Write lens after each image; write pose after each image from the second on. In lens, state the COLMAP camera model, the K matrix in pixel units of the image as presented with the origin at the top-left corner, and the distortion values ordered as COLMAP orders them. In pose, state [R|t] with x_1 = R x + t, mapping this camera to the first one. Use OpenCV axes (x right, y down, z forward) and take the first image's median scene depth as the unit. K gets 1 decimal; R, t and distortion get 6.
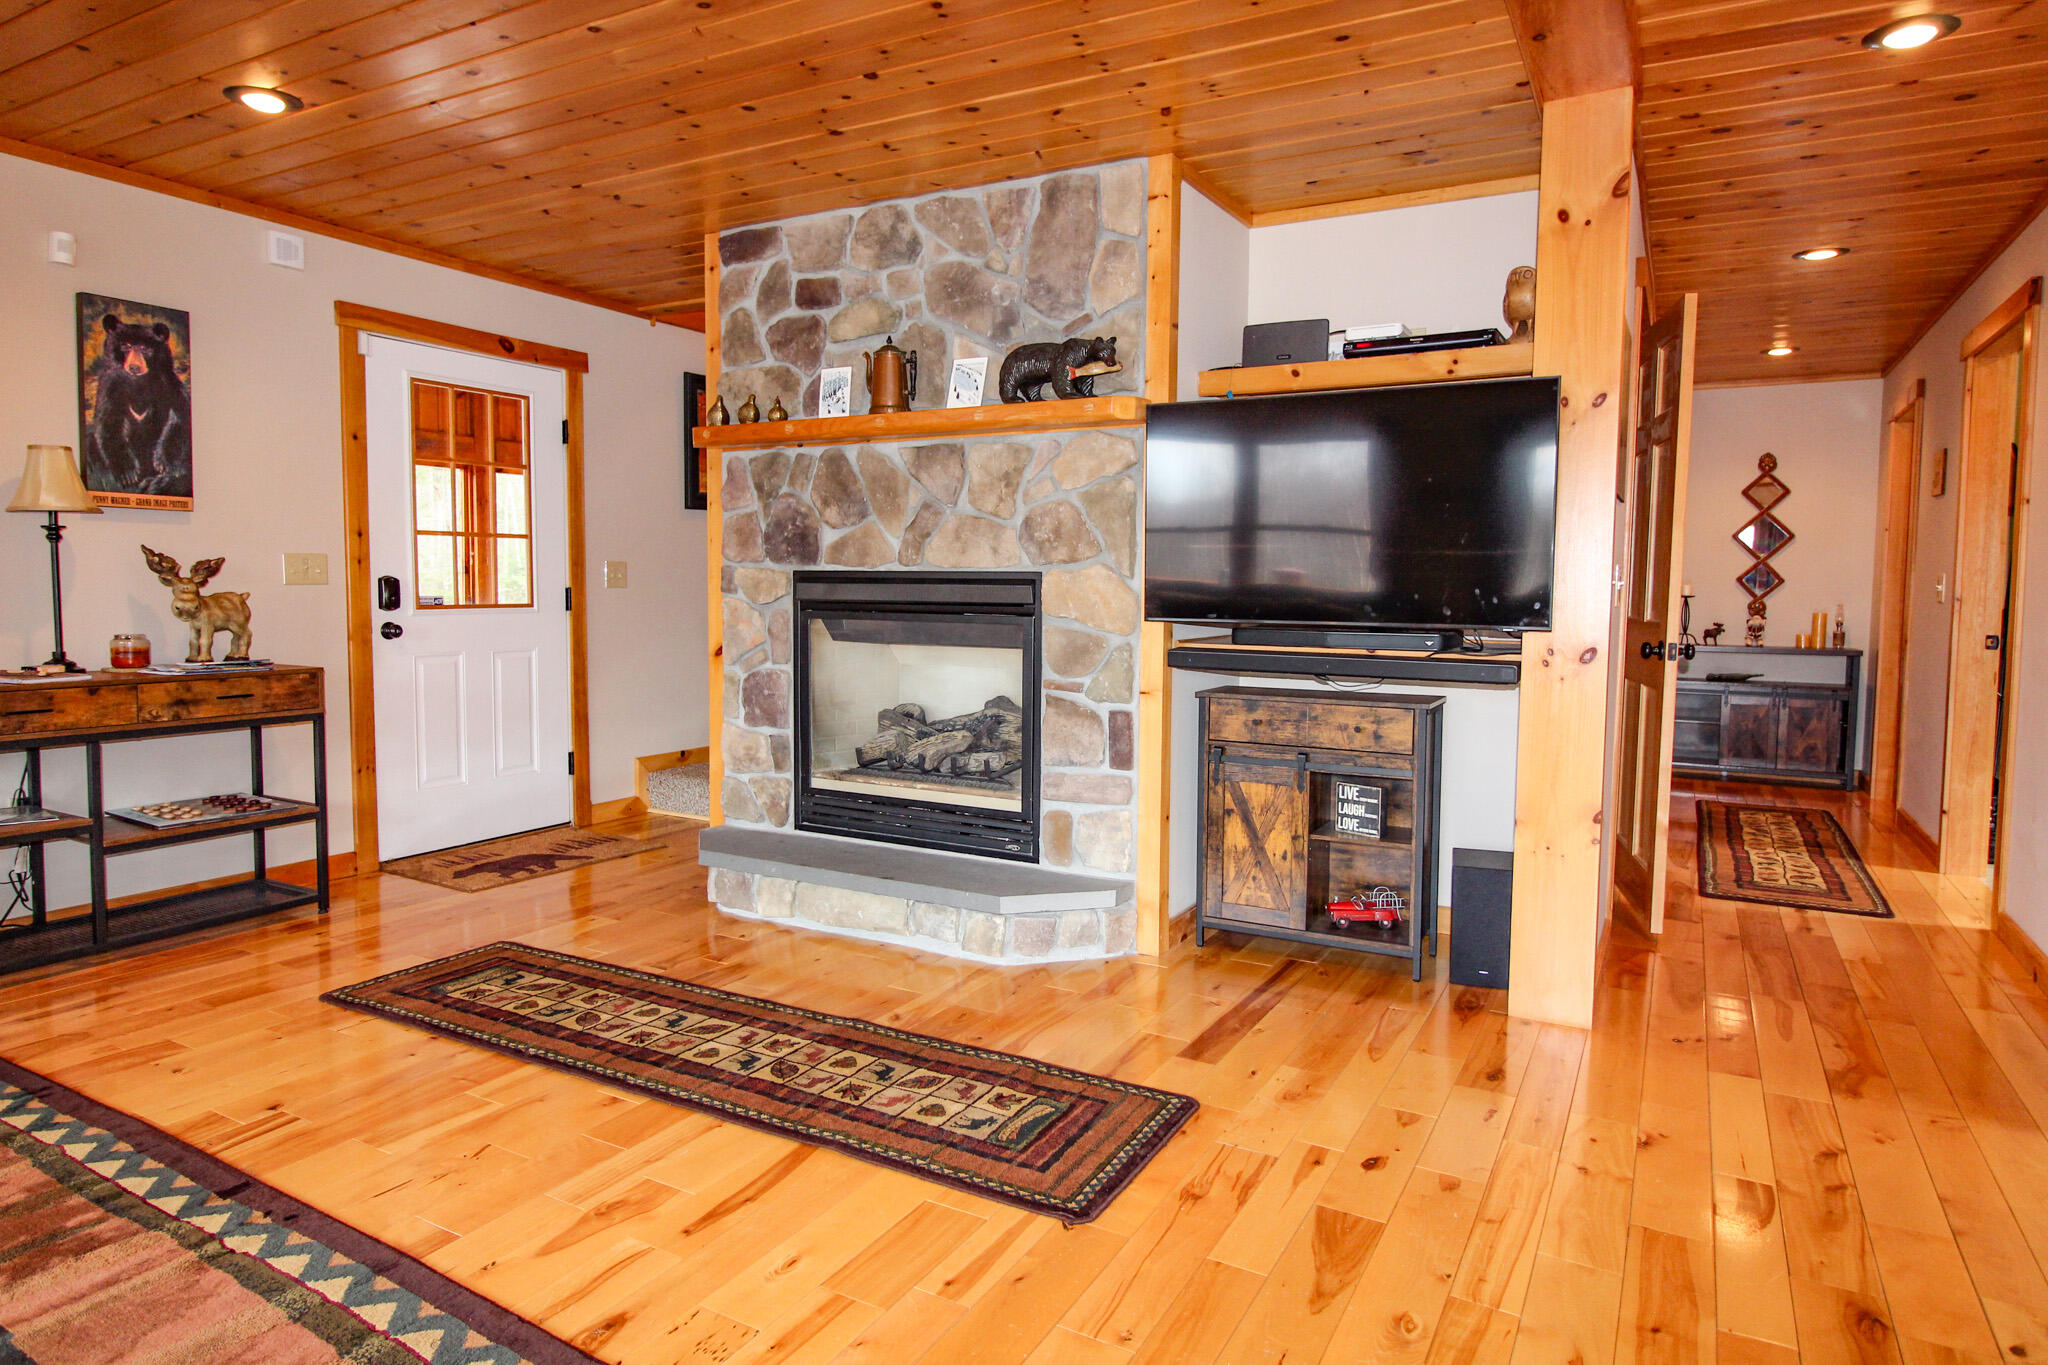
lens RADIAL K [[1207.5, 0, 1021.1], [0, 1207.5, 666.4], [0, 0, 1]] dist [0.000270, -0.000259]
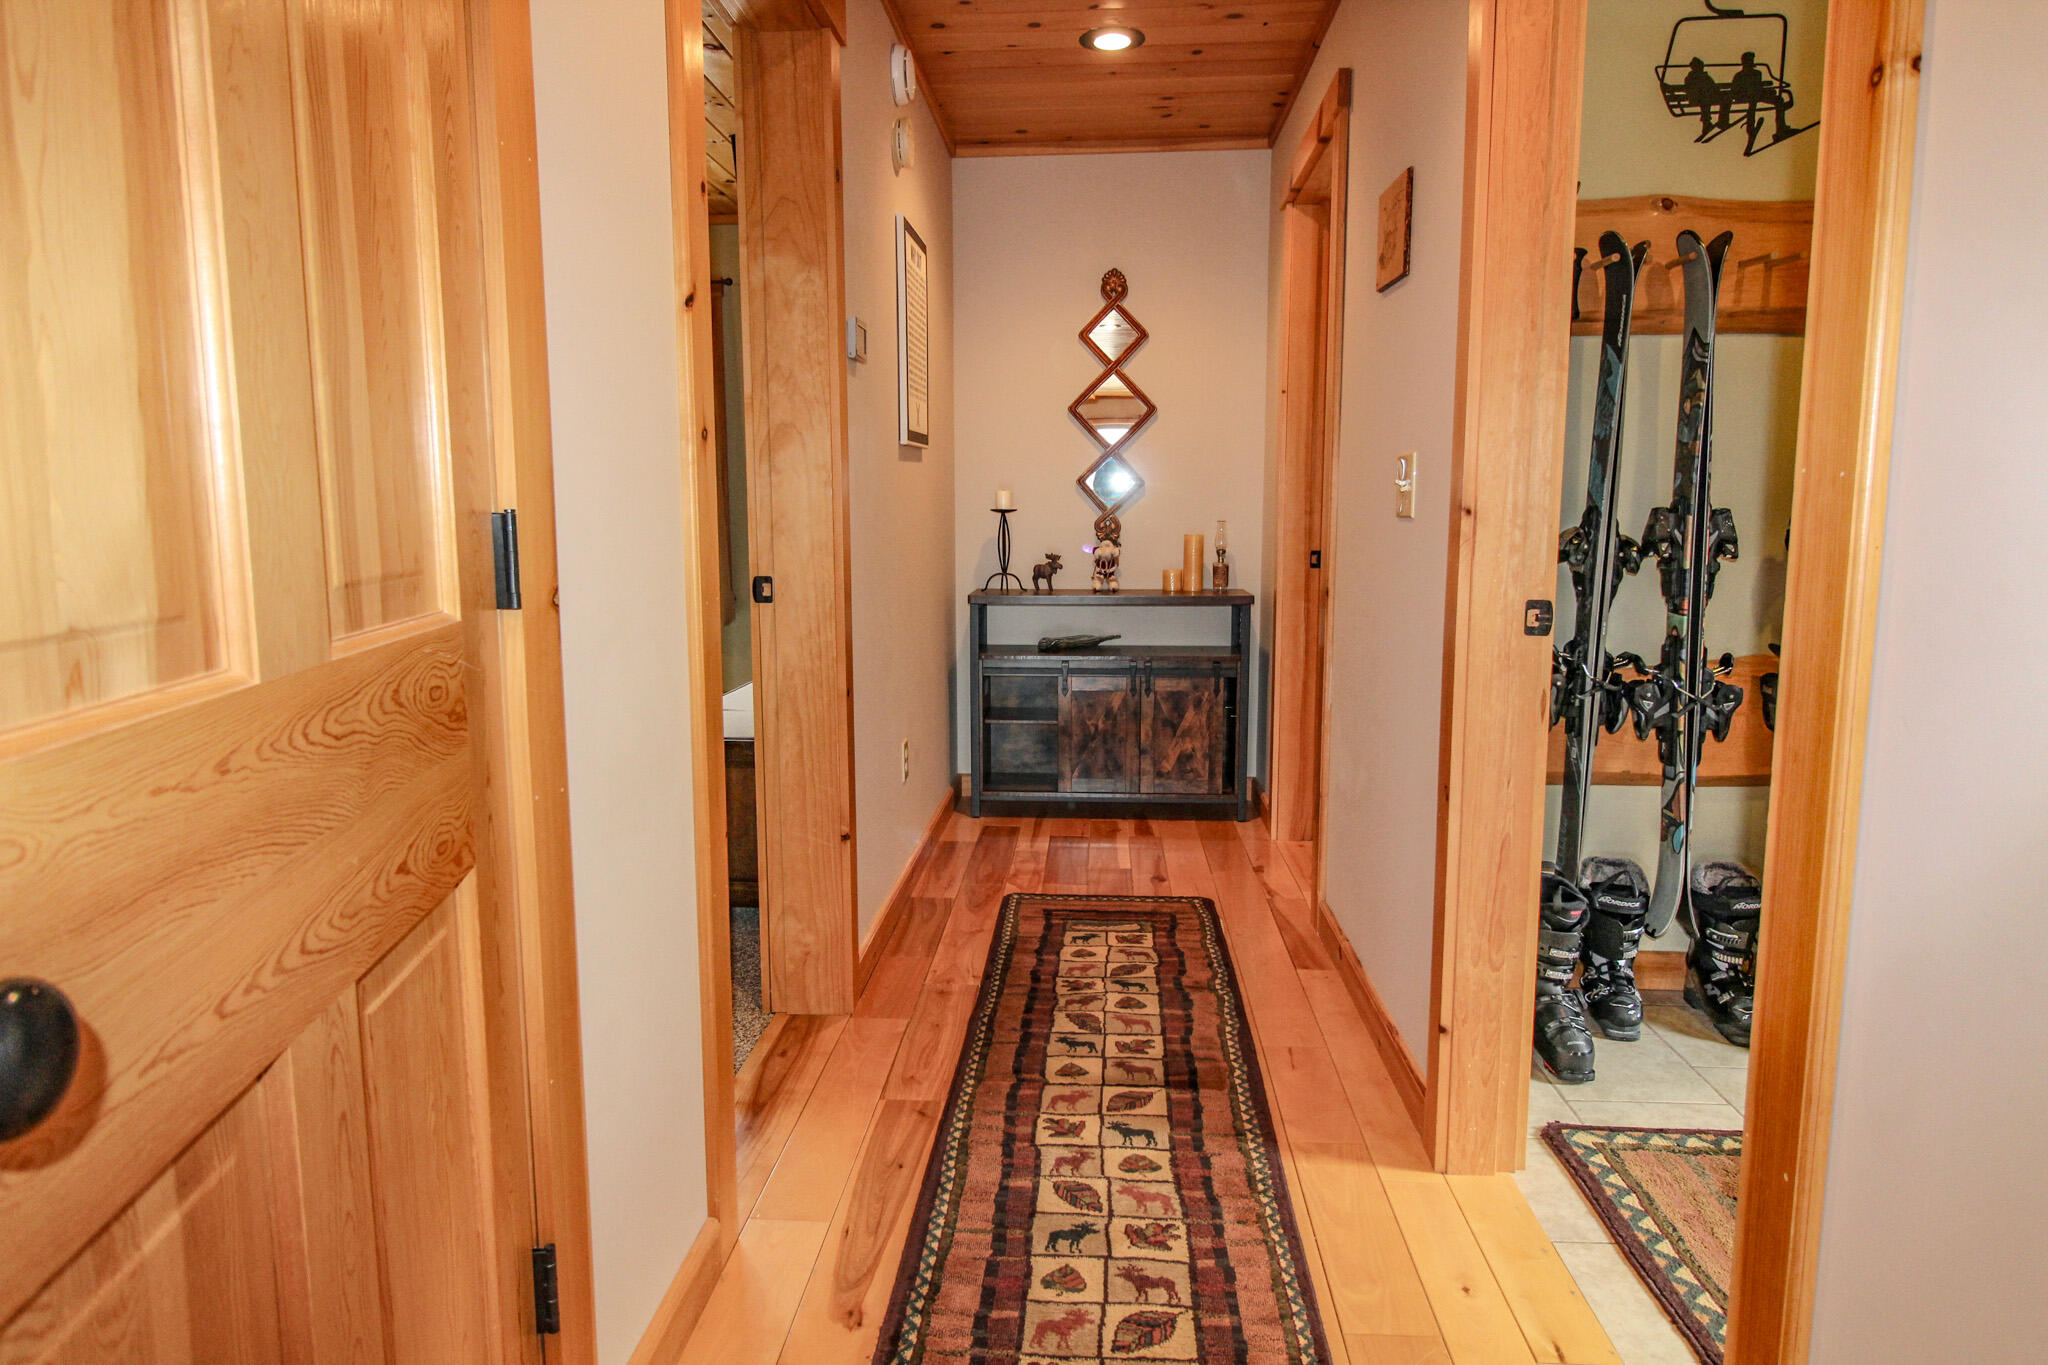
lens RADIAL K [[1207.5, 0, 1021.4], [0, 1207.5, 677.1], [0, 0, 1]] dist [0.000270, -0.000259]
pose [[0.908500, -0.070084, 0.411965, 0.324001], [0.039051, 0.995761, 0.083282, -0.026794], [-0.416055, -0.059574, 0.907386, 0.475100]]
